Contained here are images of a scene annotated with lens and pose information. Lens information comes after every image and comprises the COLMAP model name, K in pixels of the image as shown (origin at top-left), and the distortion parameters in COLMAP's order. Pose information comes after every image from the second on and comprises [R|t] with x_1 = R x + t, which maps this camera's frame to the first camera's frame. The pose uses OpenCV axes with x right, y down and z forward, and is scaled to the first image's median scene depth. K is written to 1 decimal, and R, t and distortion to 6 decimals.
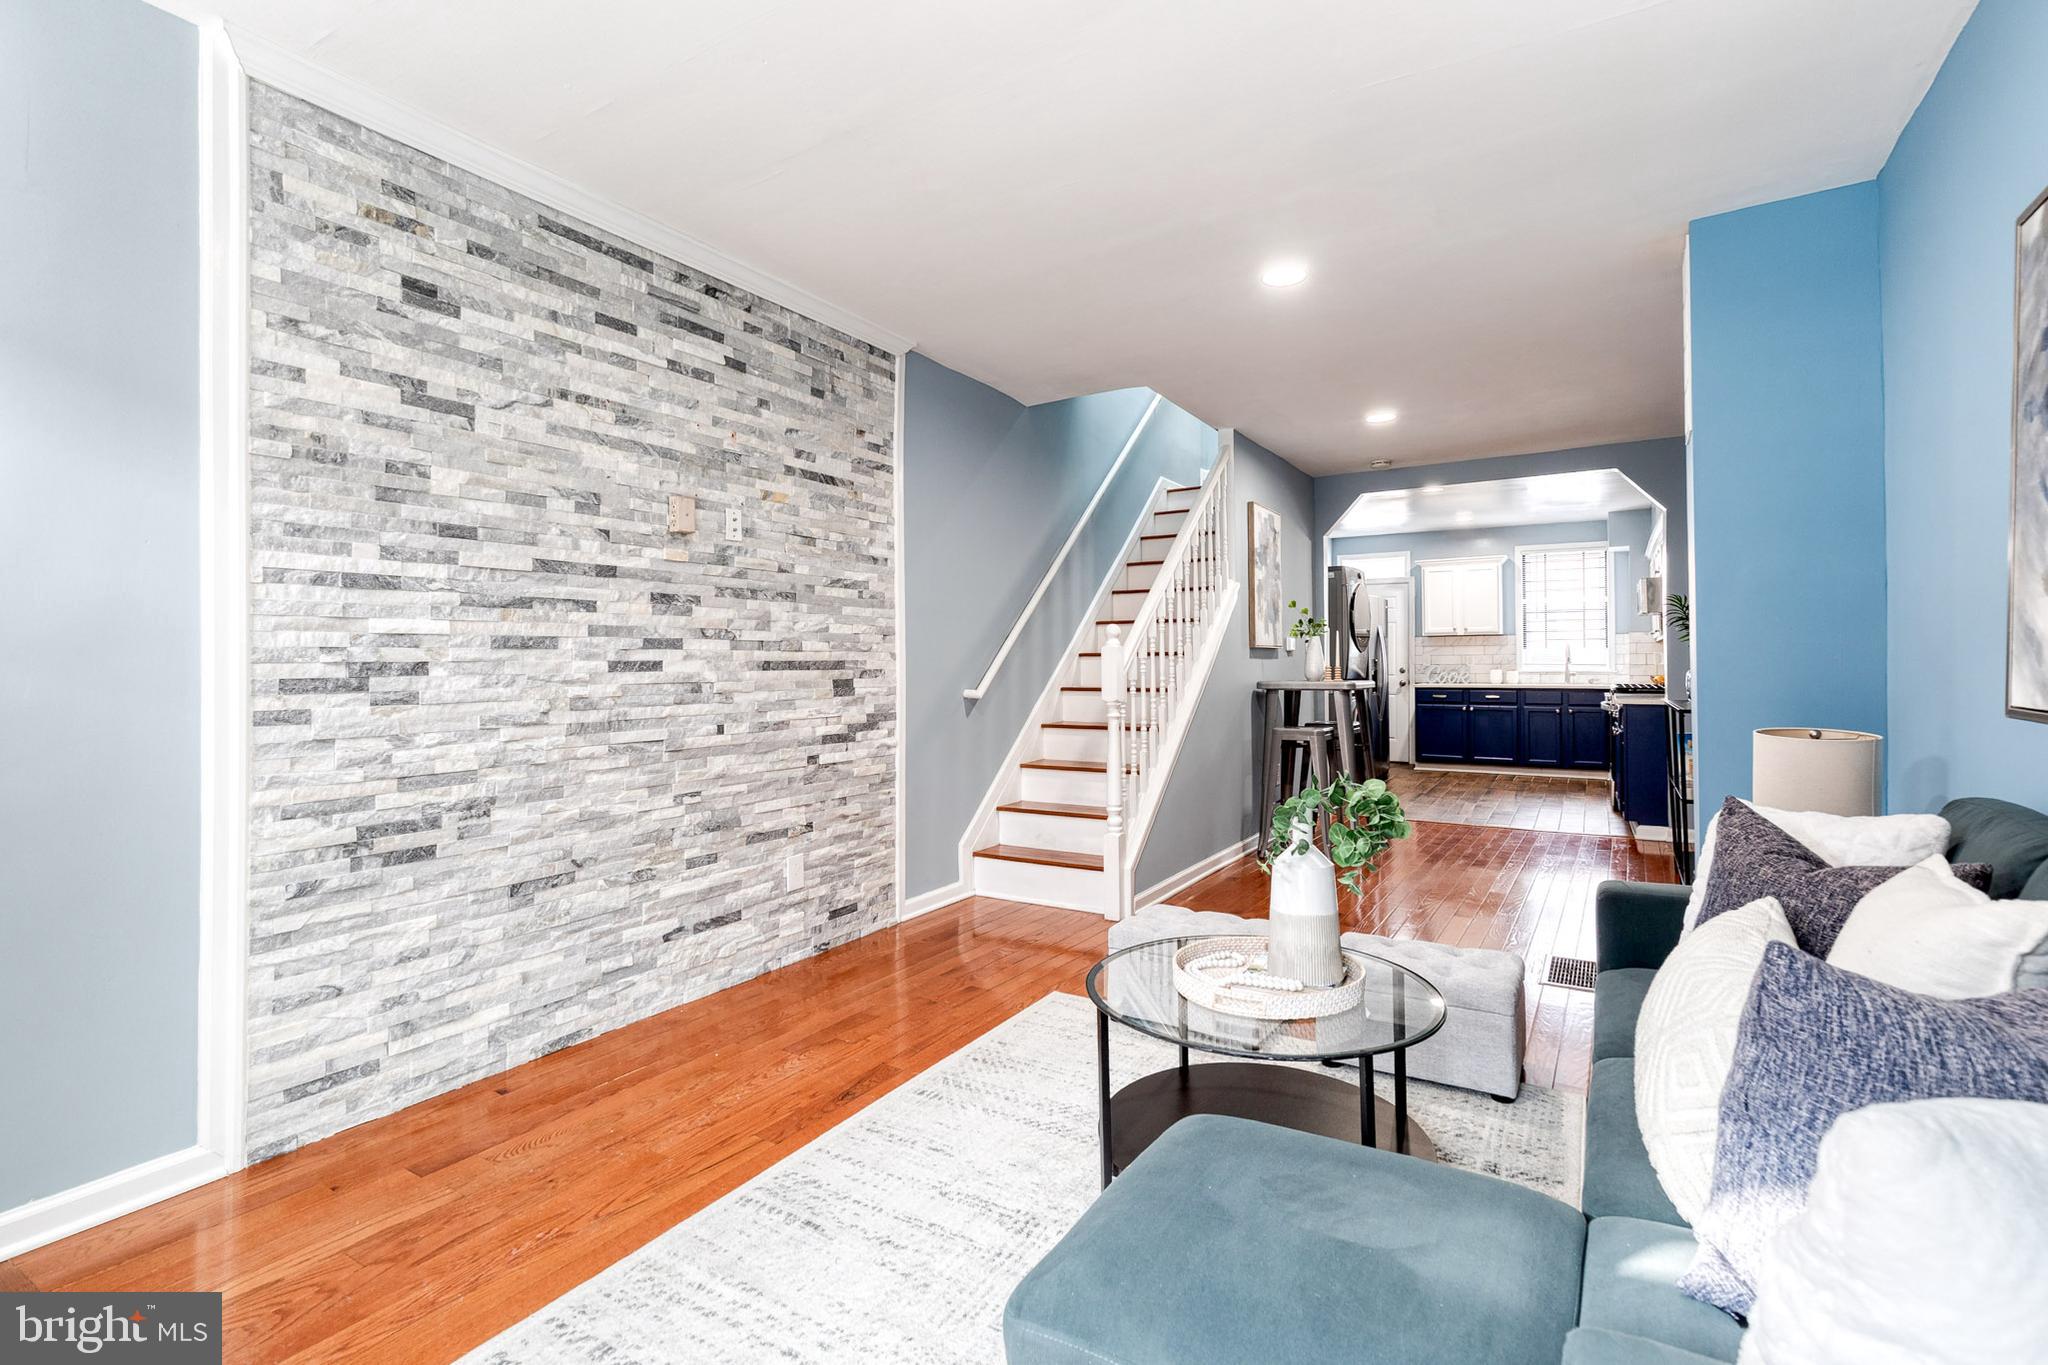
lens RADIAL K [[940.8, 0, 1042.1], [0, 940.8, 653.9], [0, 0, 1]] dist [0.011782, 0.000039]
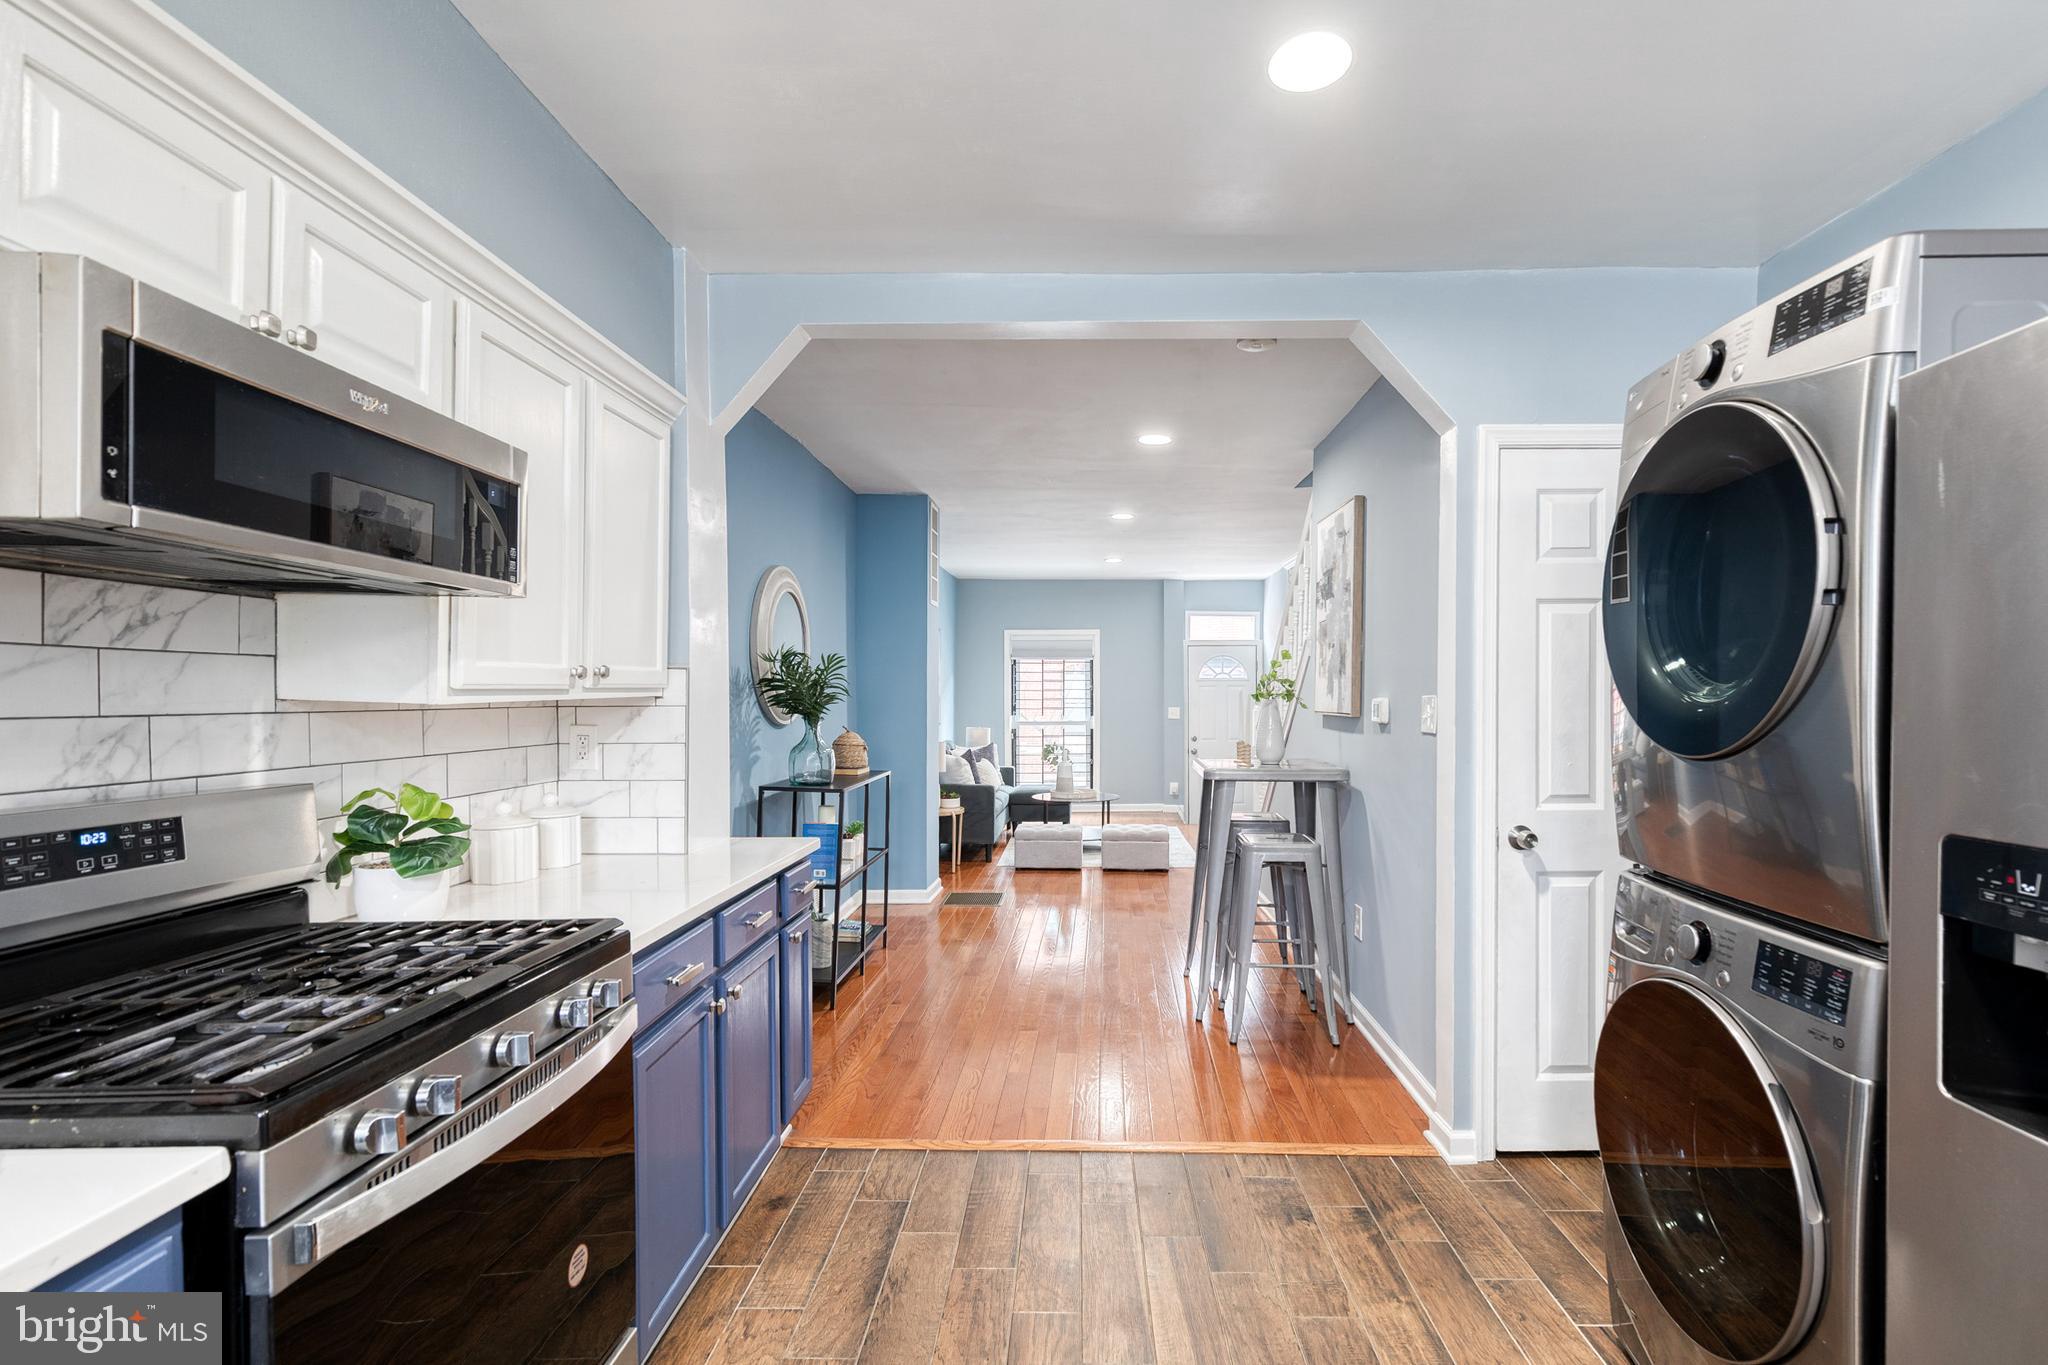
lens RADIAL K [[963.2, 0, 1069.8], [0, 963.2, 711.2], [0, 0, 1]] dist [0.004092, 0.000004]
pose [[-0.870055, 0.015532, -0.492710, 1.347142], [0.009420, 0.999845, 0.014885, -0.038438], [0.492865, 0.008309, -0.870066, 2.711544]]
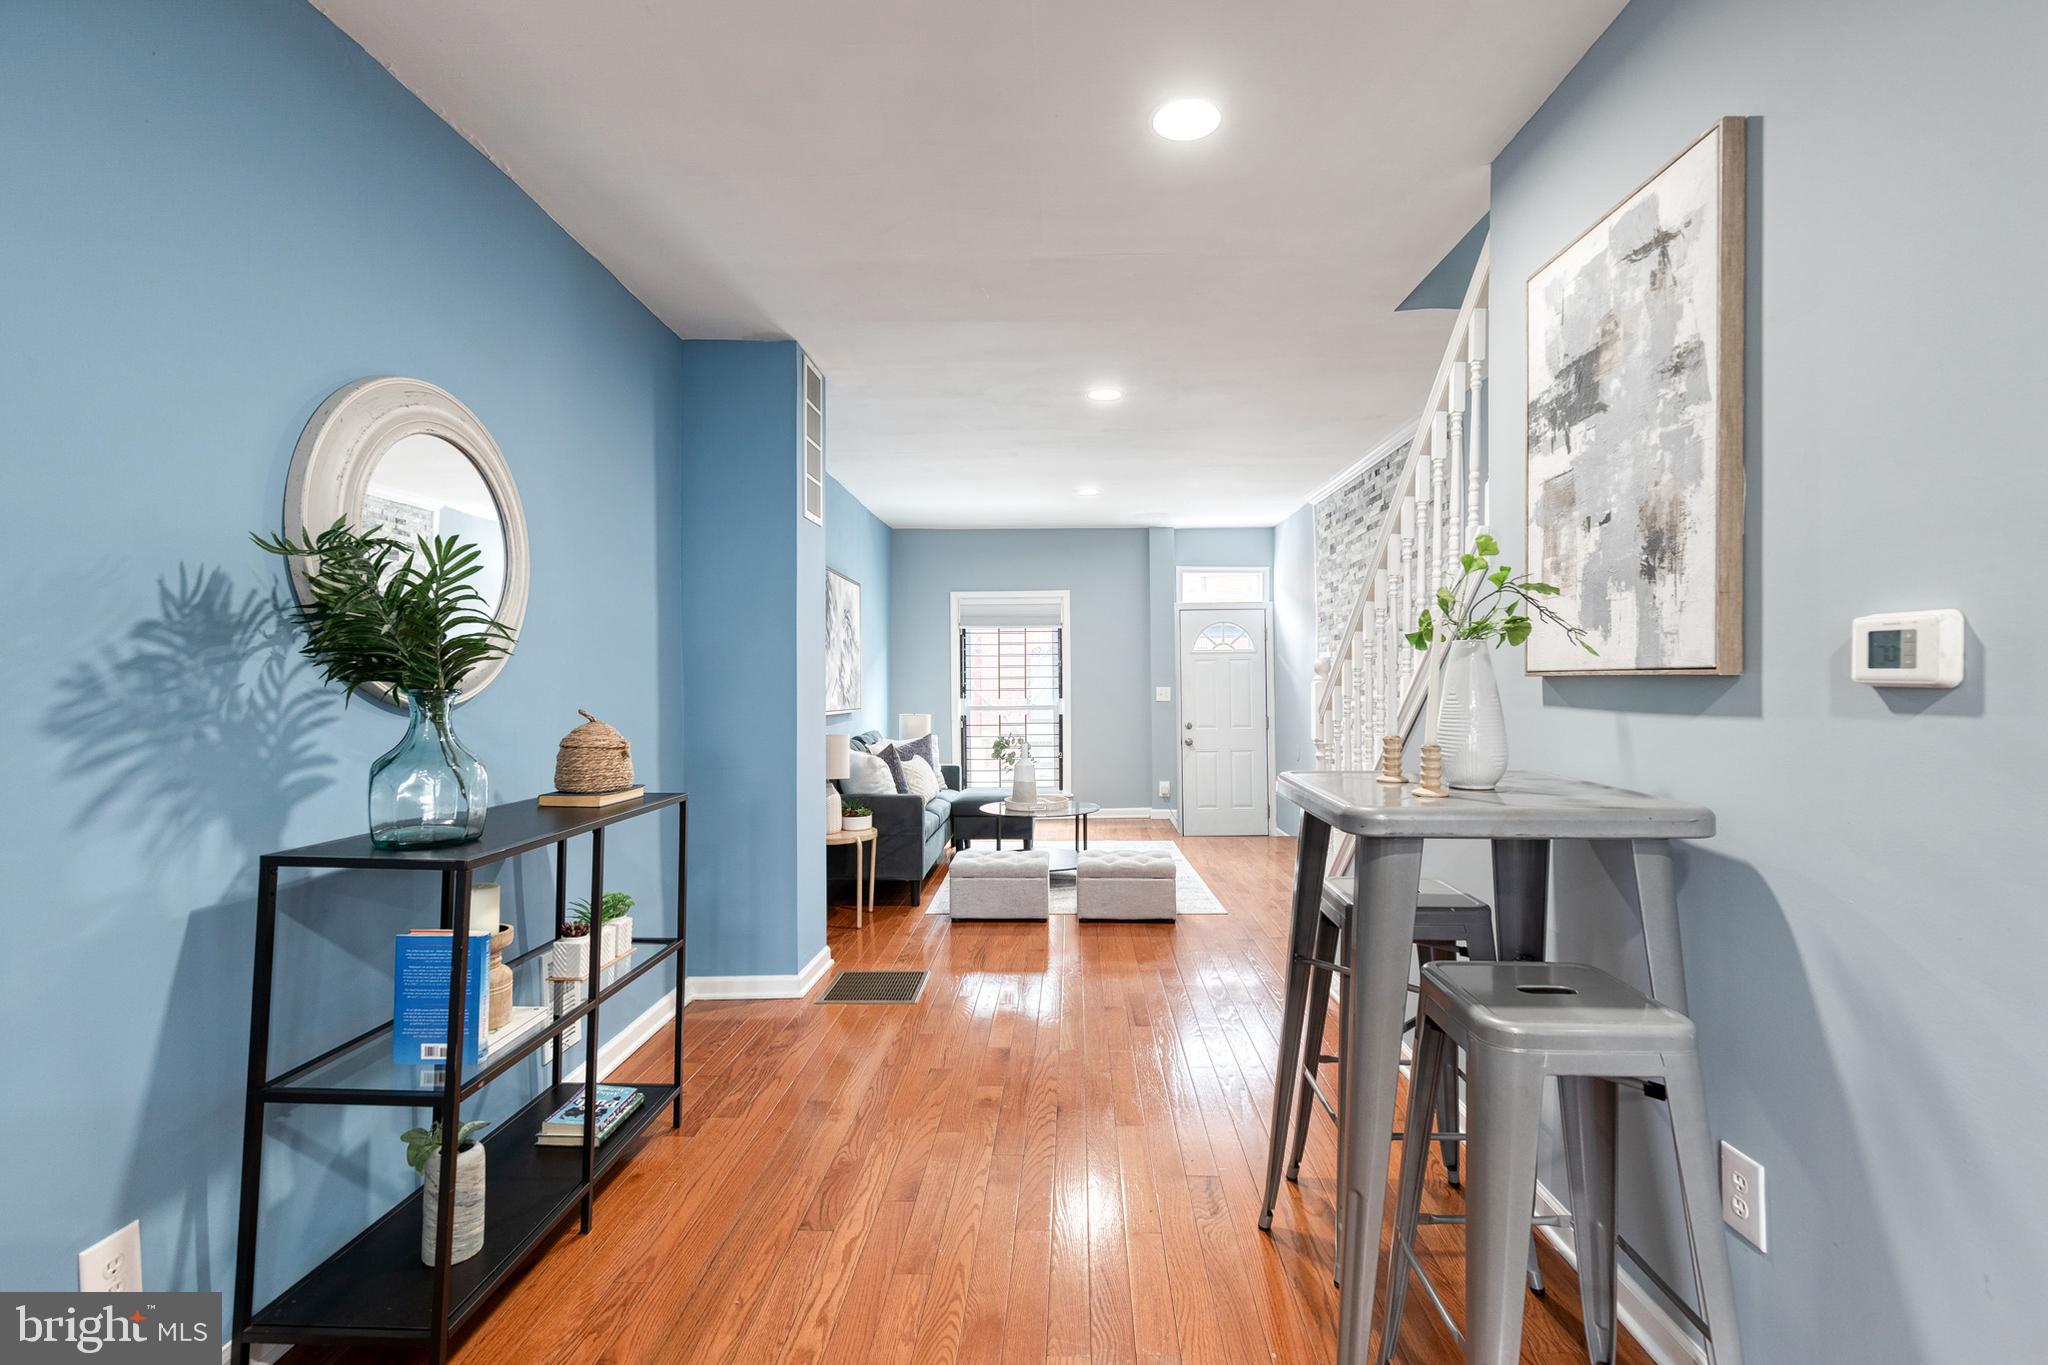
lens RADIAL K [[927.0, 0, 1043.7], [0, 927.0, 681.9], [0, 0, 1]] dist [0.009734, 0.000118]
pose [[-0.867229, 0.012973, -0.497741, 0.979166], [0.016833, 0.999853, -0.003268, -0.011873], [0.497625, -0.011213, -0.867320, 2.091051]]
